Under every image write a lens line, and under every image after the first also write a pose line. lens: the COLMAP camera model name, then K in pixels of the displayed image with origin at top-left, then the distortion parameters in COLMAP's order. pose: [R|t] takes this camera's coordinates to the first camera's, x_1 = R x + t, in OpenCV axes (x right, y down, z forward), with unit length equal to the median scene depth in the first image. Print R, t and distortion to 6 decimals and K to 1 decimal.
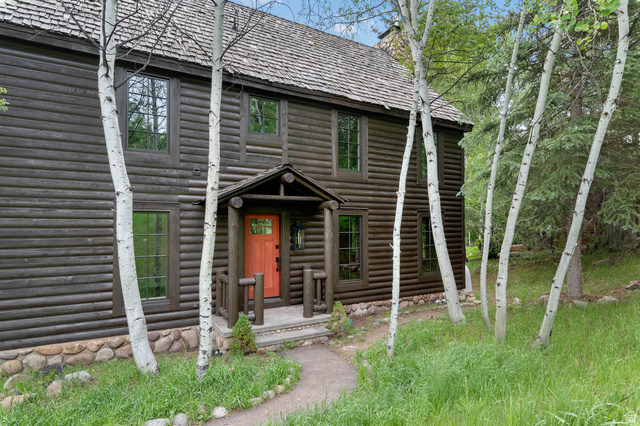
lens RADIAL K [[360.8, 0, 320.0], [0, 360.8, 213.0], [0, 0, 1]] dist [0.004379, 0.000151]
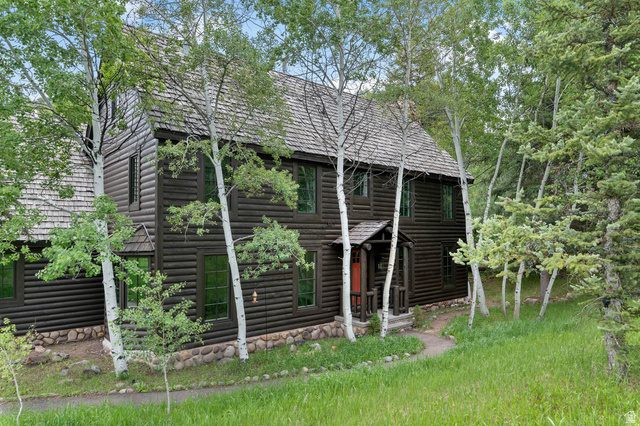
lens RADIAL K [[405.9, 0, 320.3], [0, 405.9, 222.6], [0, 0, 1]] dist [-0.005580, -0.001228]
pose [[0.985969, 0.006871, 0.166789, -0.713395], [-0.009015, 0.999886, 0.012103, -0.151300], [-0.166687, -0.013436, 0.985918, -0.760052]]
